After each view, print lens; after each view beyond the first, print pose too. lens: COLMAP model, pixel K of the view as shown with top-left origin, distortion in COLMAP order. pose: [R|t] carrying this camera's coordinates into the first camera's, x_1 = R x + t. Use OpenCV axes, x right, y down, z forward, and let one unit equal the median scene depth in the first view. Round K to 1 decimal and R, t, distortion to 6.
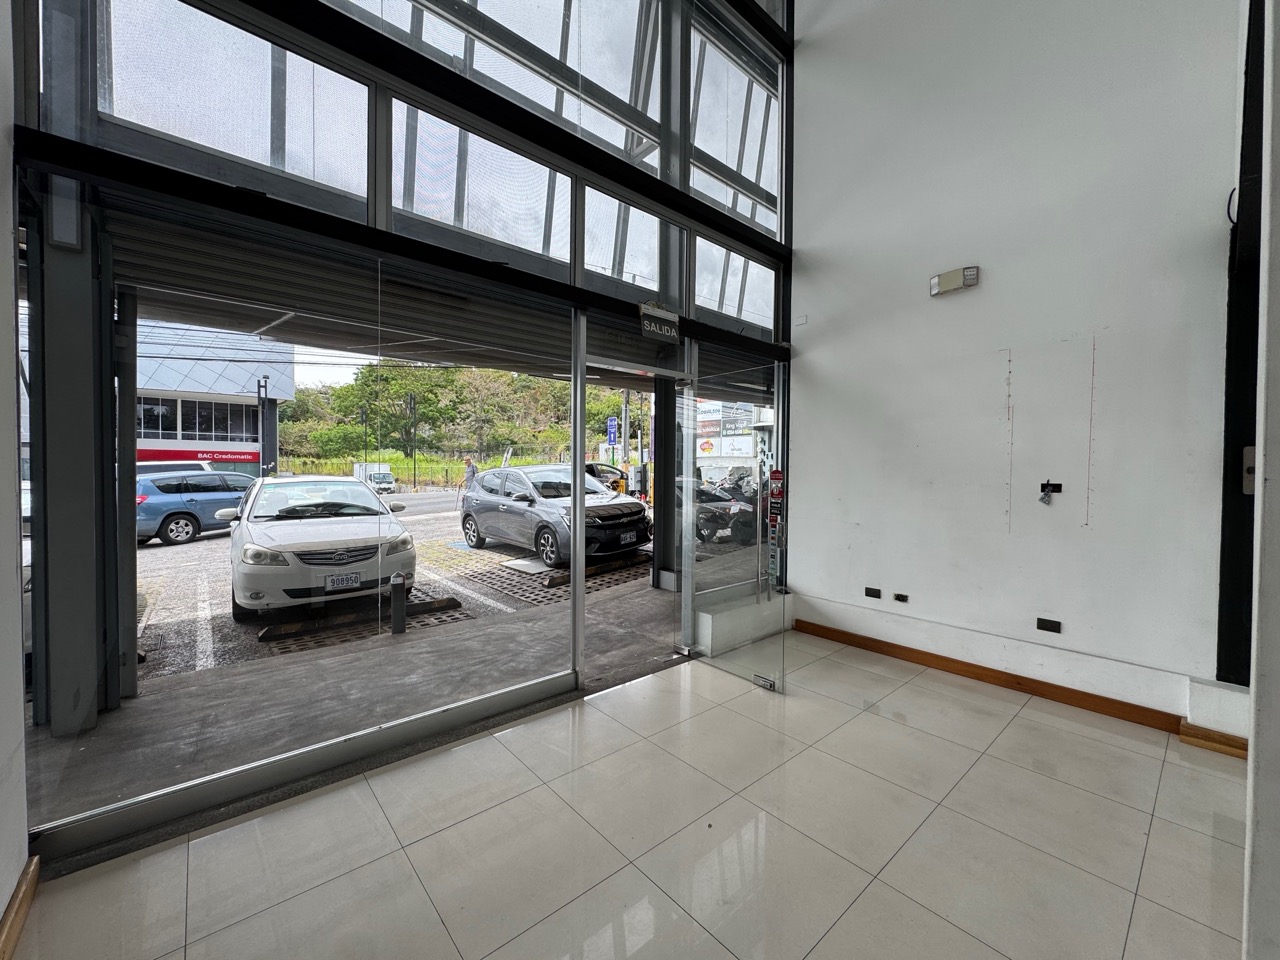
lens RADIAL K [[511.9, 0, 641.9], [0, 511.9, 482.2], [0, 0, 1]] dist [-0.002499, 0.000535]
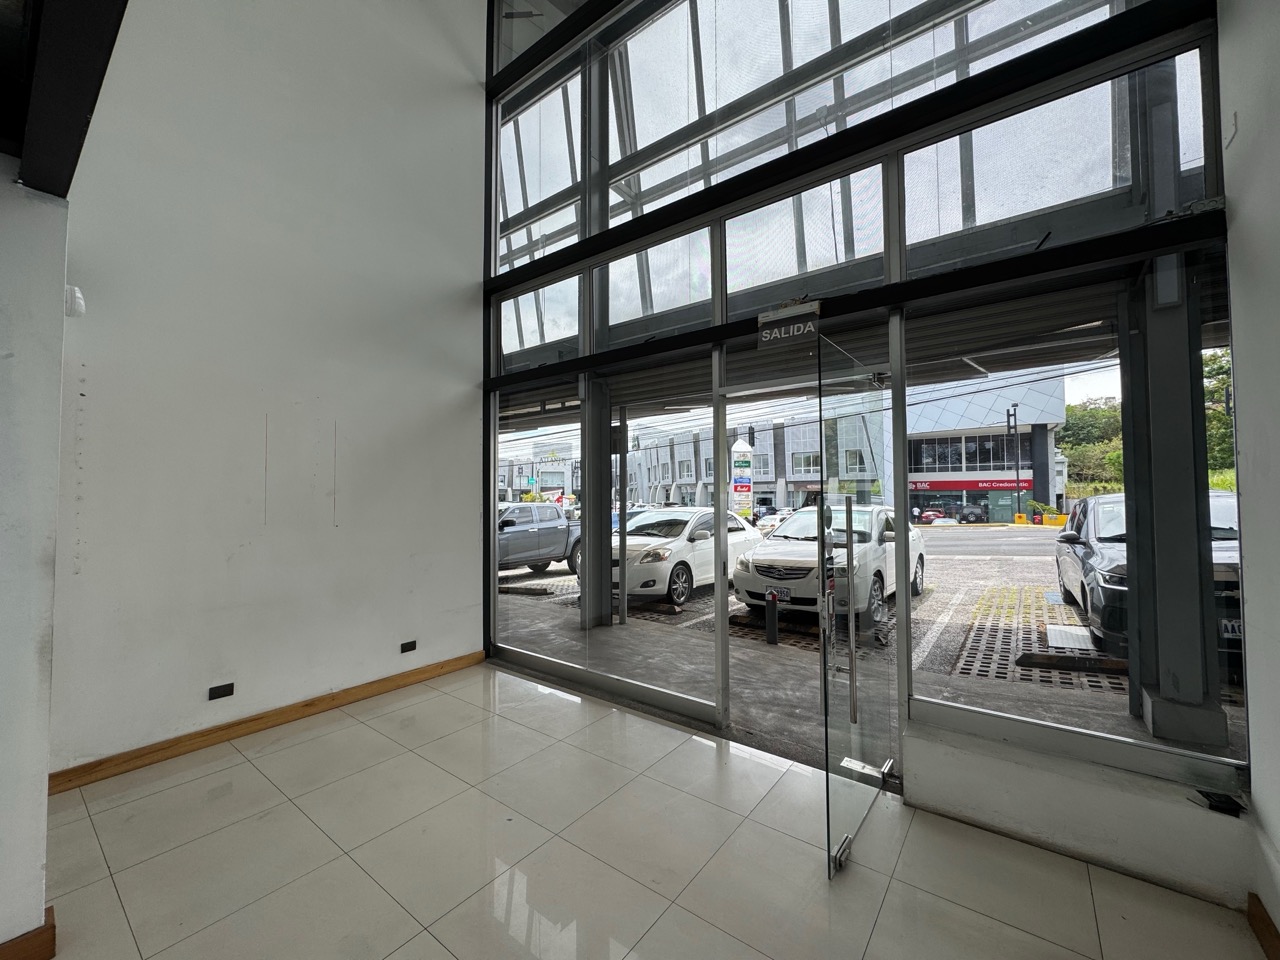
lens RADIAL K [[511.9, 0, 637.3], [0, 511.9, 480.8], [0, 0, 1]] dist [-0.002499, 0.000535]
pose [[0.194677, -0.037939, -0.980133, 0.633829], [-0.016398, 0.998986, -0.041926, -0.018004], [0.980730, 0.024235, 0.193858, 0.496376]]
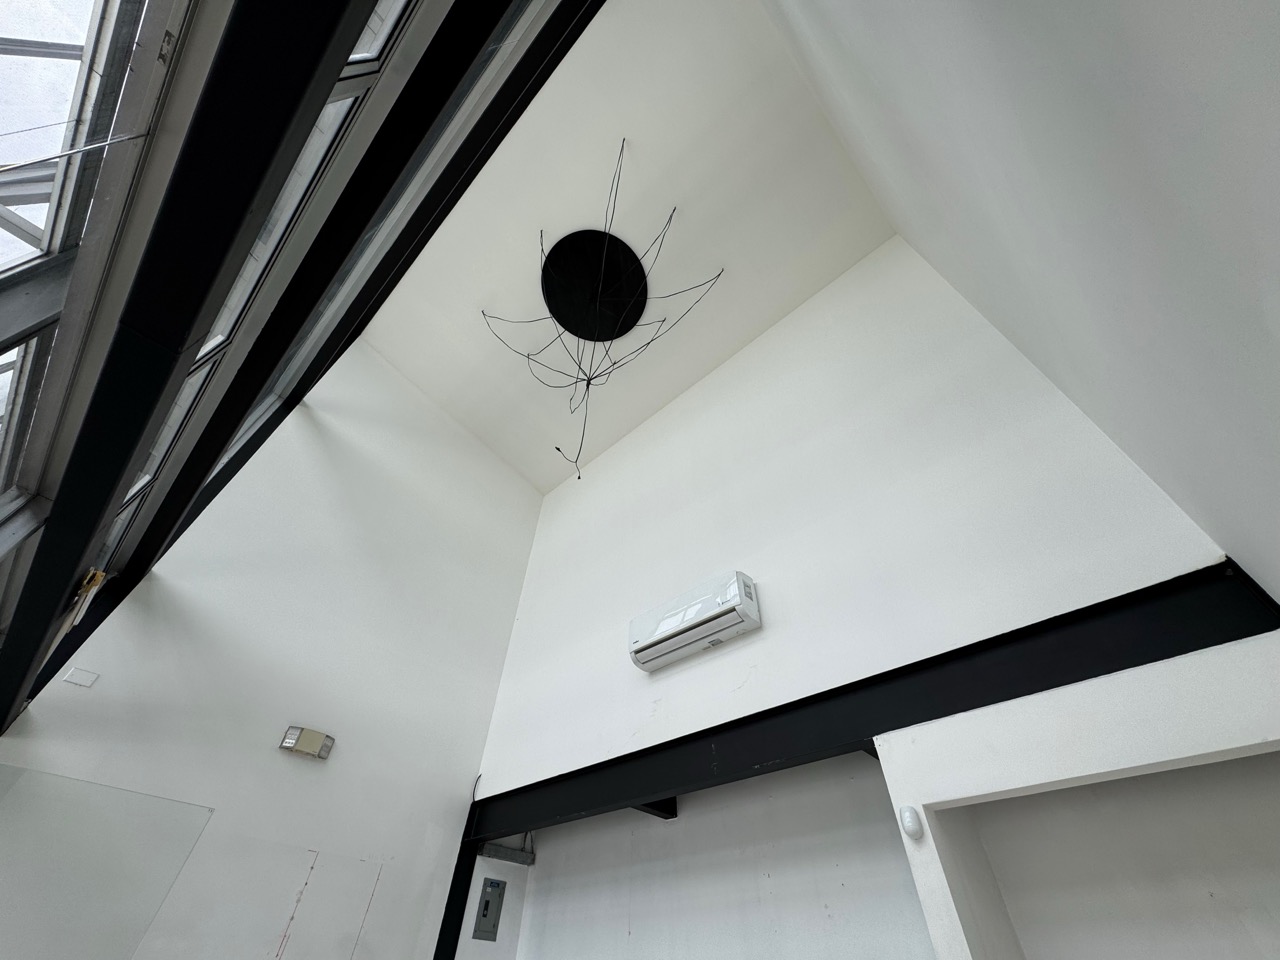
lens RADIAL K [[511.9, 0, 633.3], [0, 511.9, 481.7], [0, 0, 1]] dist [-0.002499, 0.000535]
pose [[-0.107655, 0.720535, 0.685011, -0.355064], [-0.016157, 0.687656, -0.725857, -0.047996], [-0.994057, -0.089209, -0.062388, 0.433307]]
